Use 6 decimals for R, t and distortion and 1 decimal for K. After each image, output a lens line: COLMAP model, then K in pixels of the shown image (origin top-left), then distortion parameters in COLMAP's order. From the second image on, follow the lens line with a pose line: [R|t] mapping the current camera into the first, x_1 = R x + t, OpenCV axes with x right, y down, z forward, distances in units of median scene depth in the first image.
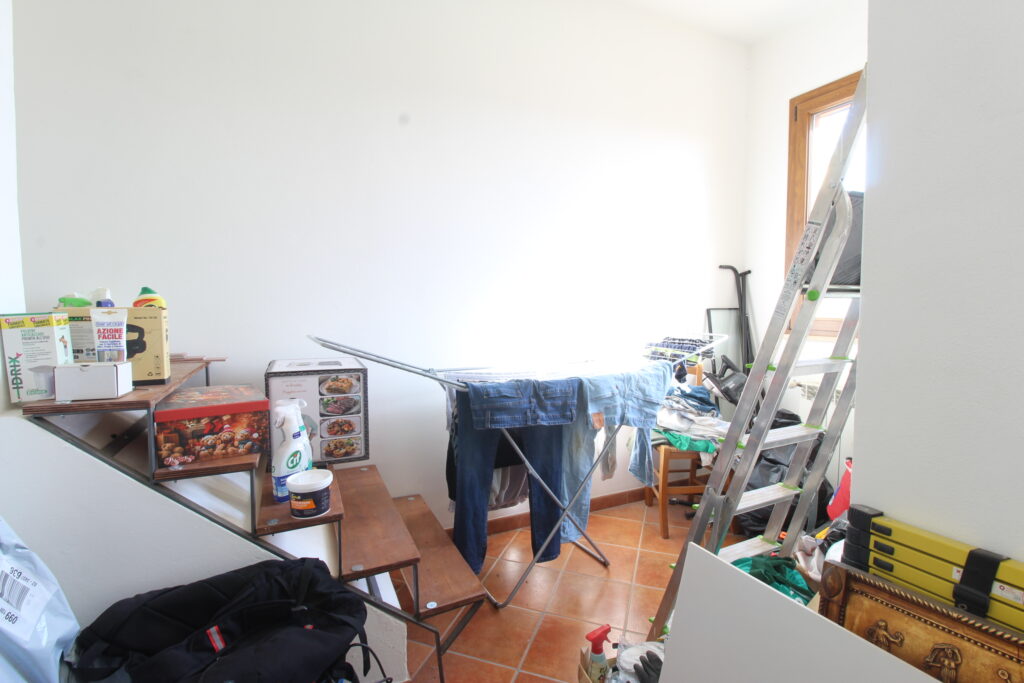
lens RADIAL K [[472.9, 0, 512.8], [0, 472.9, 335.8], [0, 0, 1]] dist [0.002502, -0.014294]
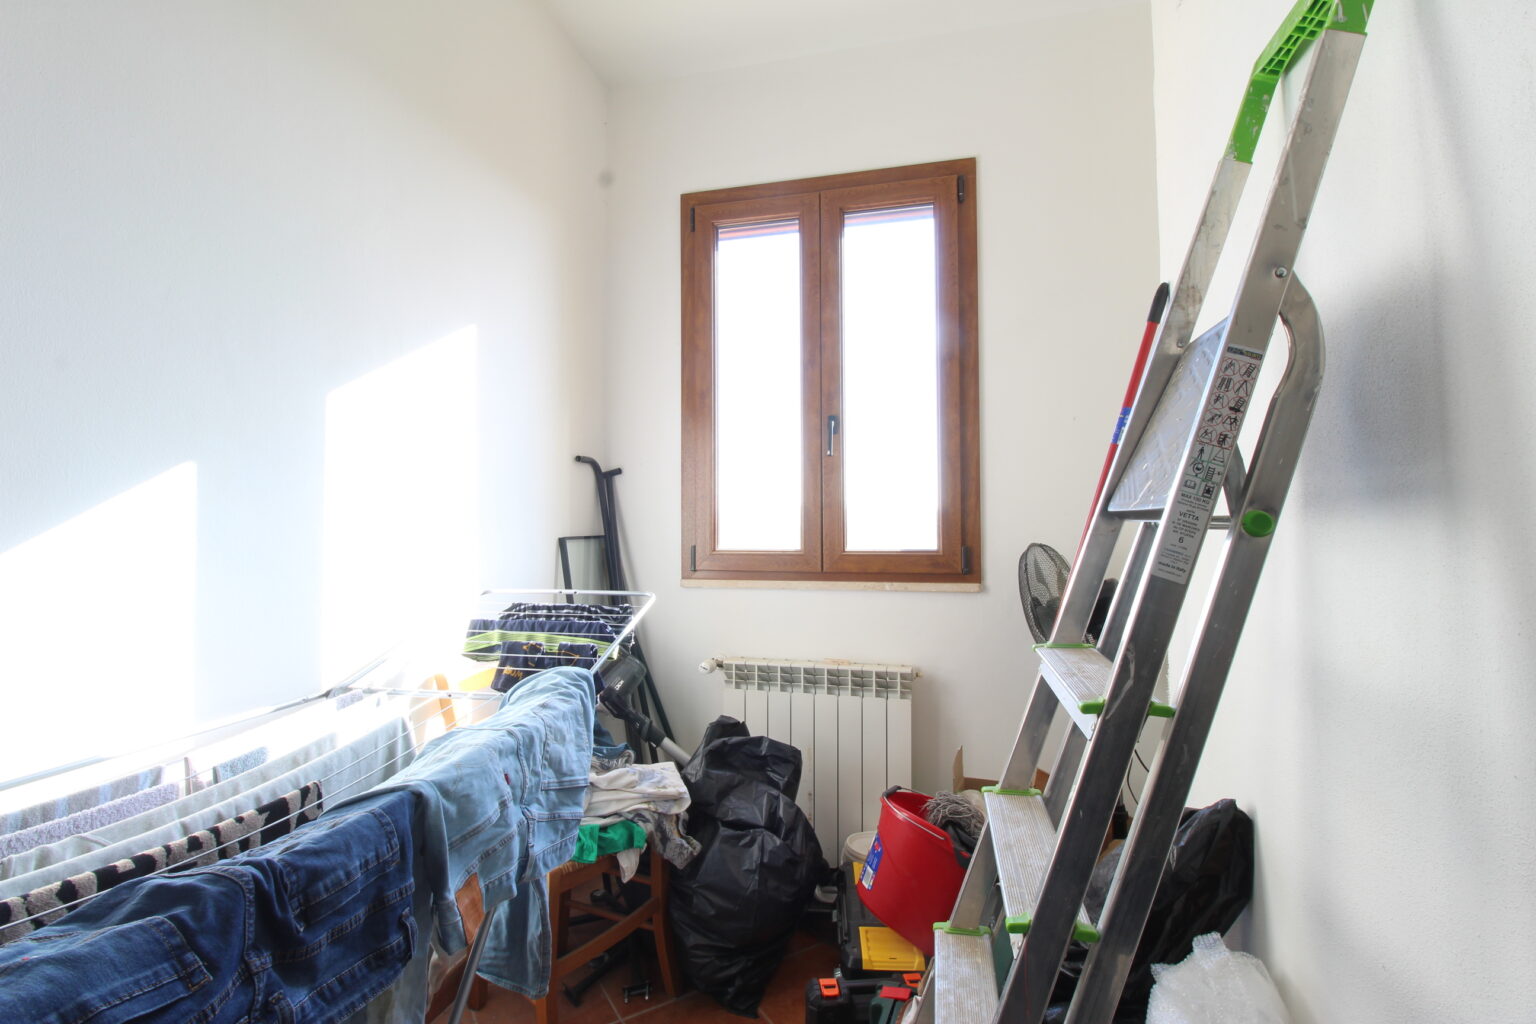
lens RADIAL K [[709.4, 0, 769.2], [0, 709.4, 503.5], [0, 0, 1]] dist [0.002502, -0.014294]
pose [[0.633952, 0.020563, 0.773099, -0.059526], [0.051799, 0.996273, -0.068976, -0.043671], [-0.771636, 0.083773, 0.630524, 0.493466]]
